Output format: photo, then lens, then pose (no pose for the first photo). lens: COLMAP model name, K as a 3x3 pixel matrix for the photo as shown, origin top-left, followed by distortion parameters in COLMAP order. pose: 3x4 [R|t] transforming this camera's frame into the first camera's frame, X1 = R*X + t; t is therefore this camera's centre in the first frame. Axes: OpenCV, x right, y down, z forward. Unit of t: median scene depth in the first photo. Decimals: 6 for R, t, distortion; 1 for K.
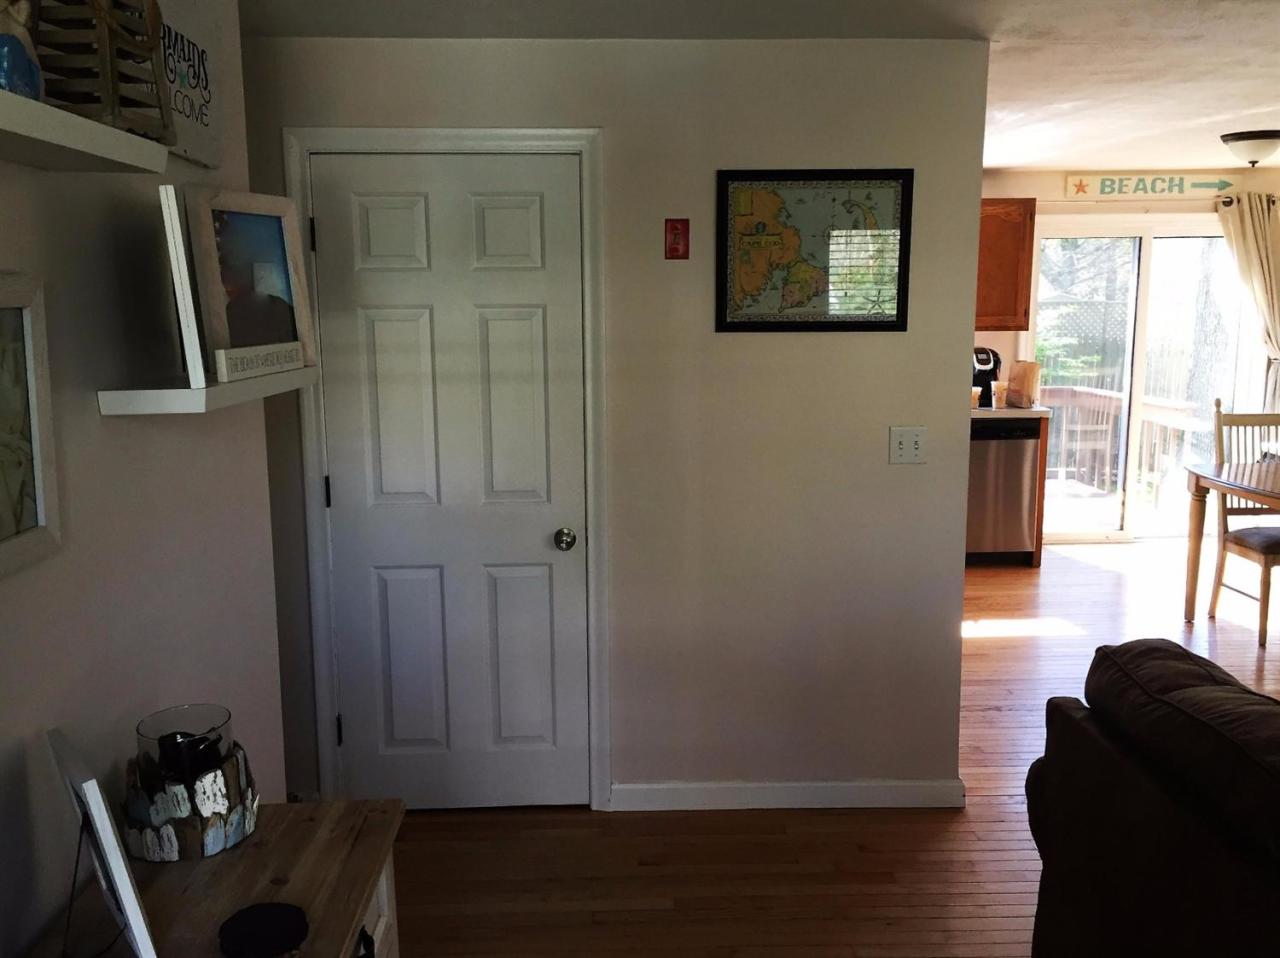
lens RADIAL K [[1083.4, 0, 635.8], [0, 1083.4, 467.3], [0, 0, 1]] dist [0.062206, -0.081614]
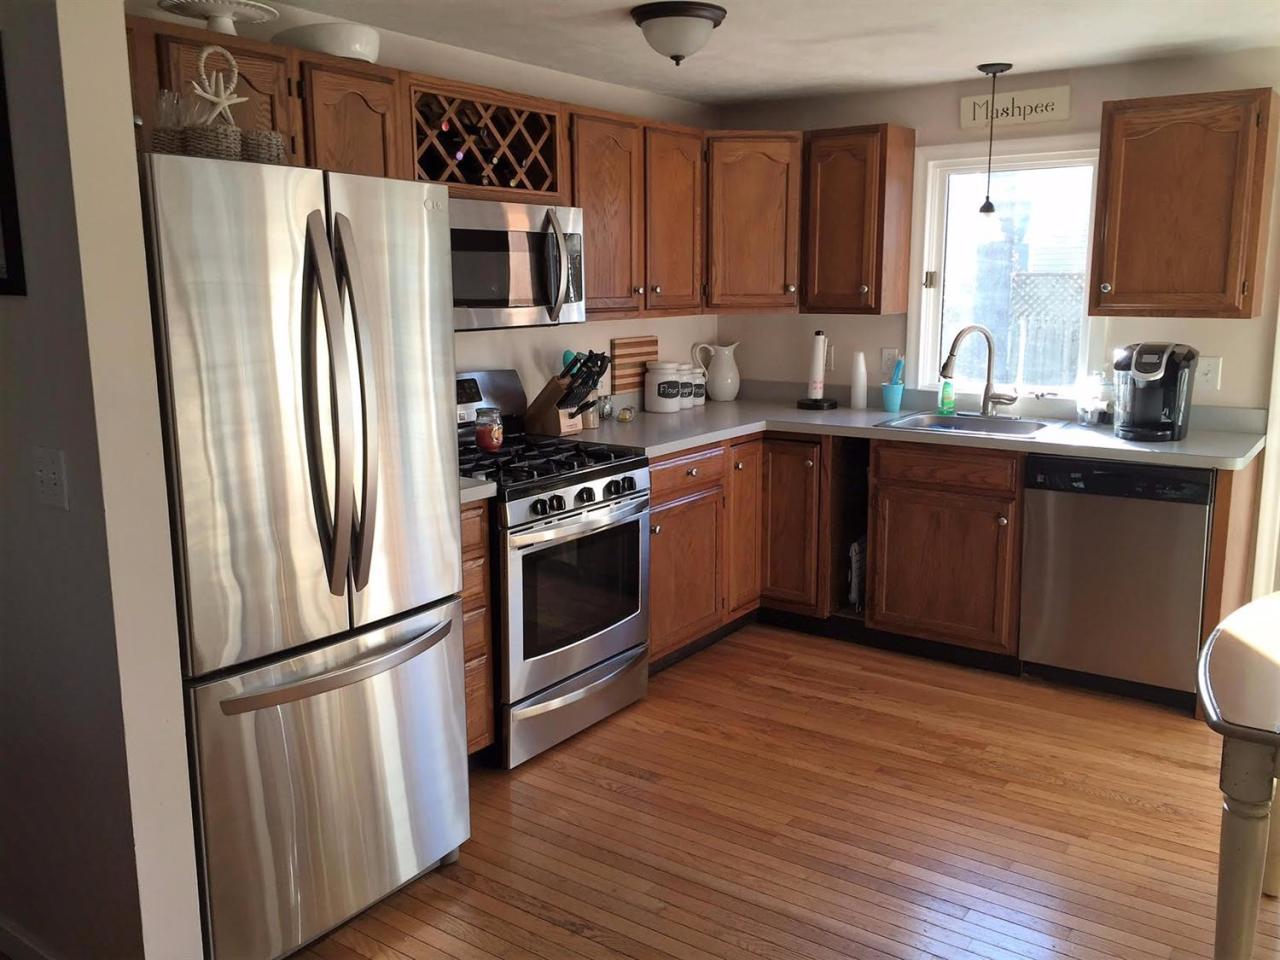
lens RADIAL K [[1083.4, 0, 642.0], [0, 1083.4, 475.2], [0, 0, 1]] dist [0.062206, -0.081614]
pose [[0.793513, 0.111830, -0.598190, 0.453532], [-0.098237, 0.993618, 0.055440, -0.041492], [0.600572, 0.014772, 0.799434, 0.330910]]
